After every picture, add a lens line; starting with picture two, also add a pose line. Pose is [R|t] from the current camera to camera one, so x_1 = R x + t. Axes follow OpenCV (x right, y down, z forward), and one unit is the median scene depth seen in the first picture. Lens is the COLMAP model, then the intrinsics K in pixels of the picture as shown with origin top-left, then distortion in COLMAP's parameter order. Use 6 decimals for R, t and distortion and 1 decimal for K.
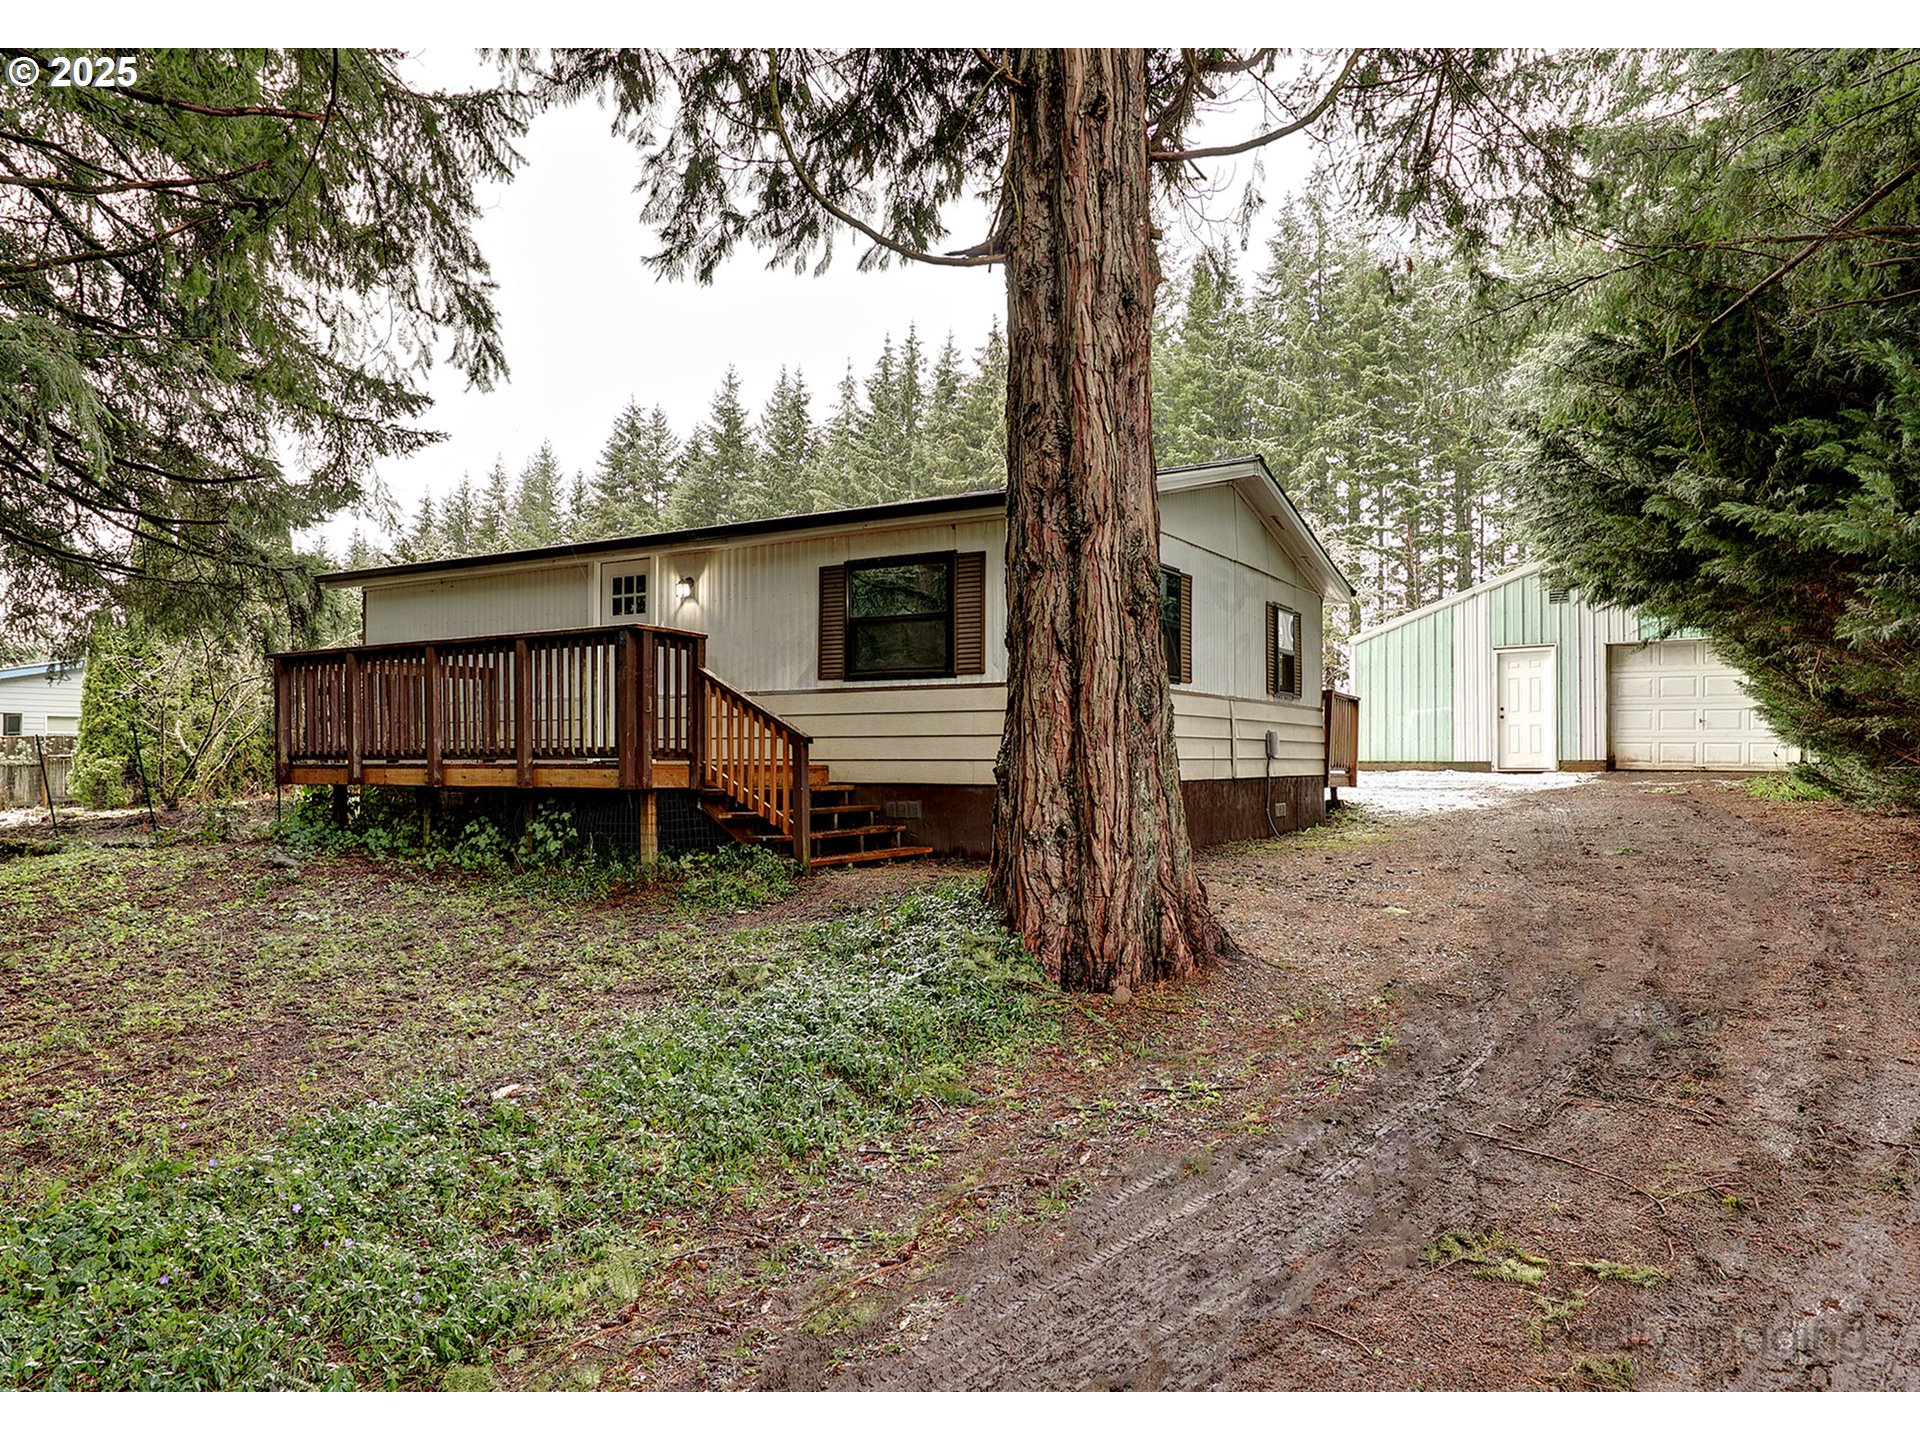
lens RADIAL K [[1418.8, 0, 960.8], [0, 1418.8, 774.6], [0, 0, 1]] dist [-0.000138, -0.000673]
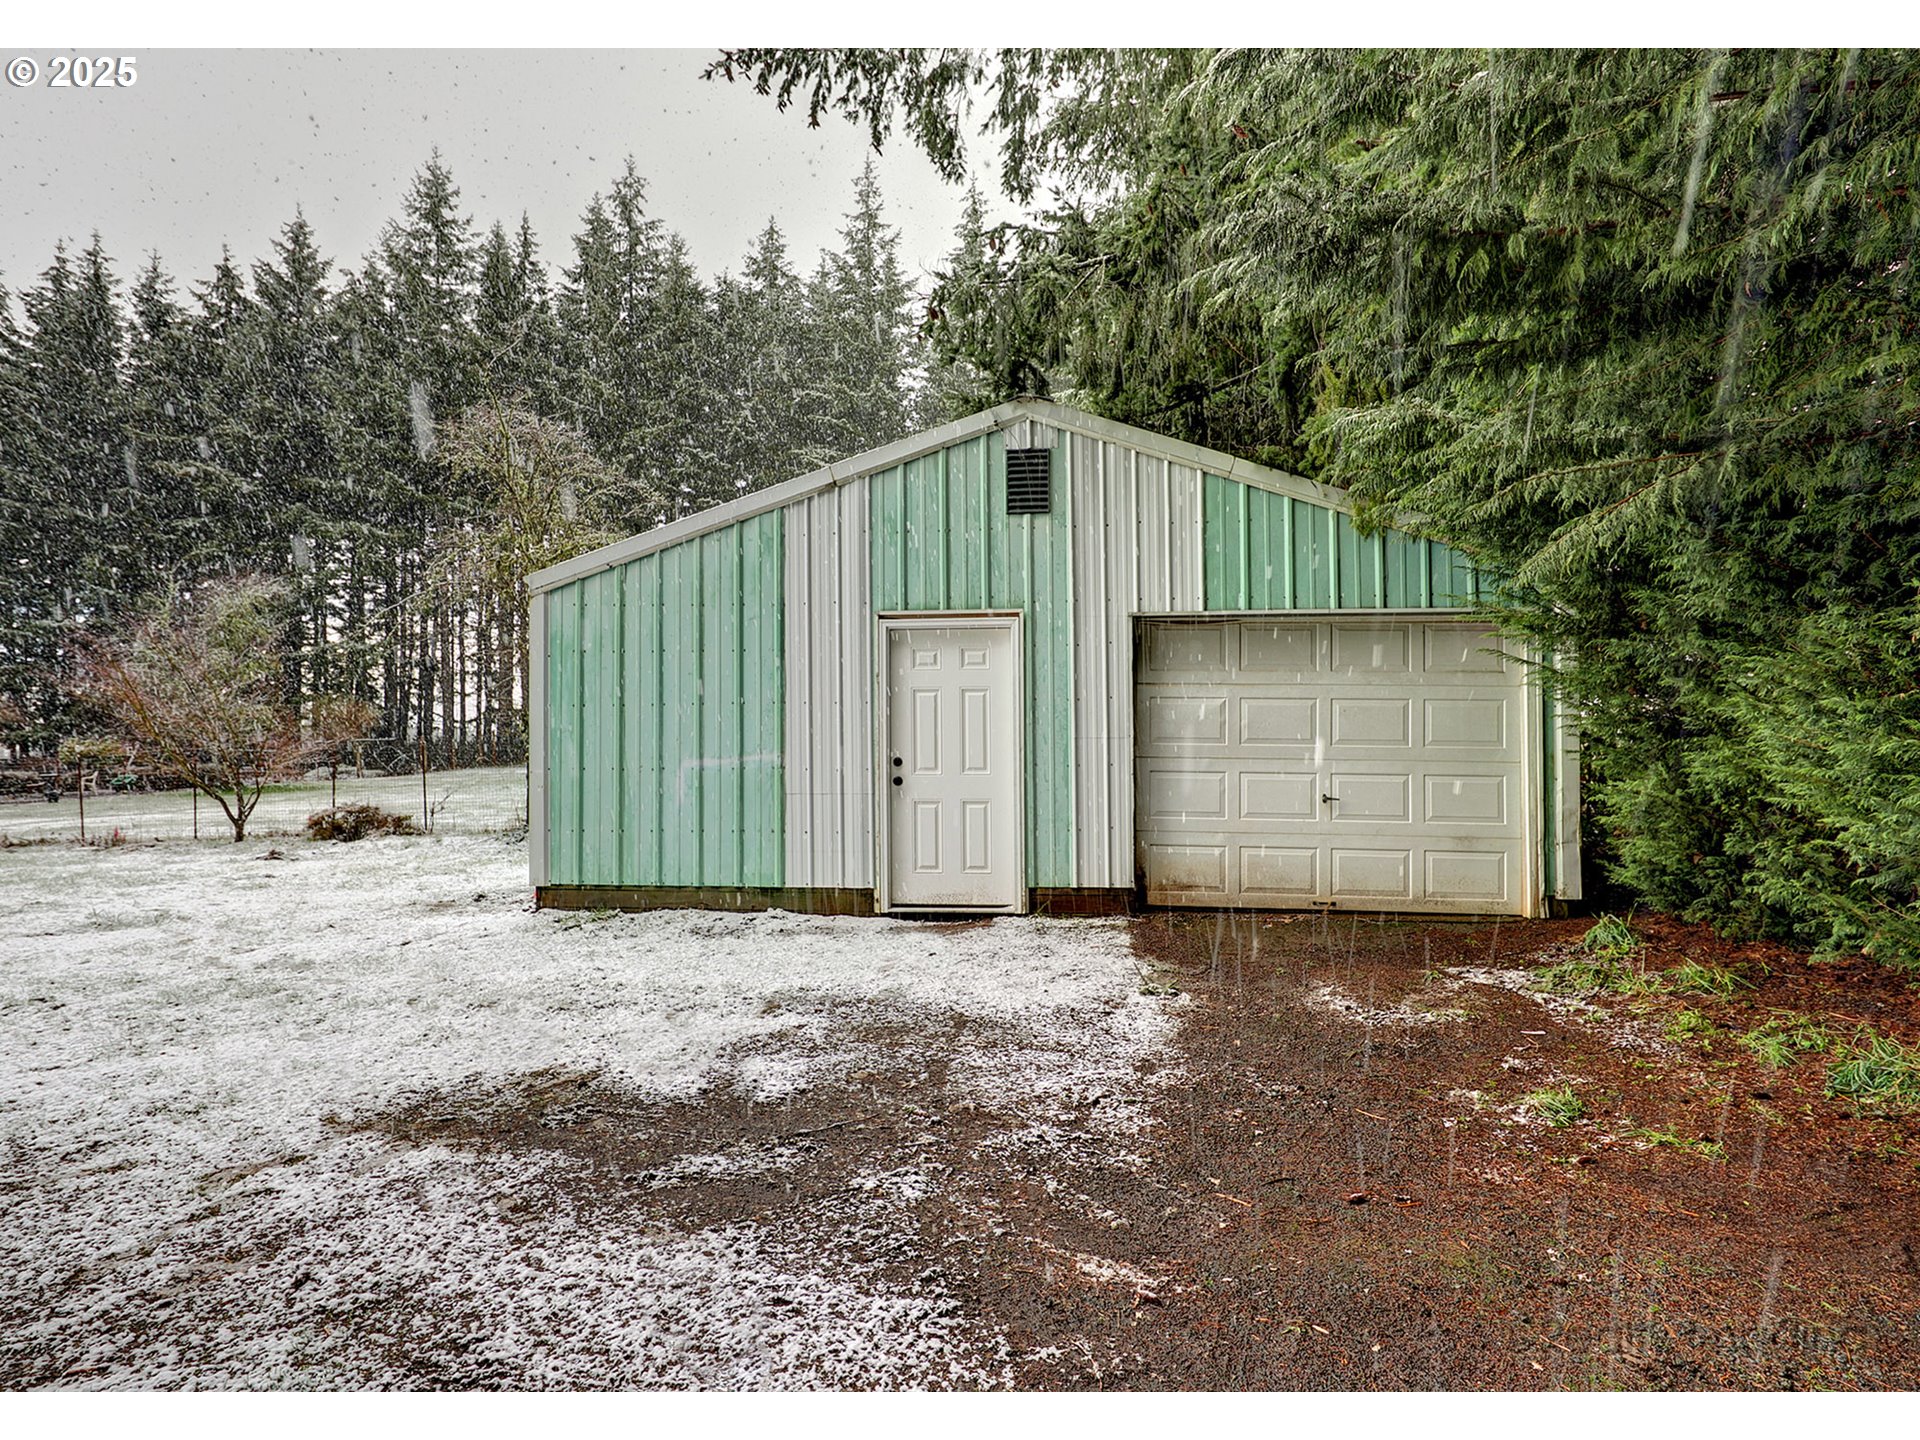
lens RADIAL K [[773.2, 0, 959.3], [0, 773.2, 746.0], [0, 0, 1]] dist [0.000097, 0.000066]
pose [[0.832425, 0.006434, 0.554100, 0.263839], [0.003278, 0.999858, -0.016534, -0.045851], [-0.554128, 0.015579, 0.832286, 0.781464]]
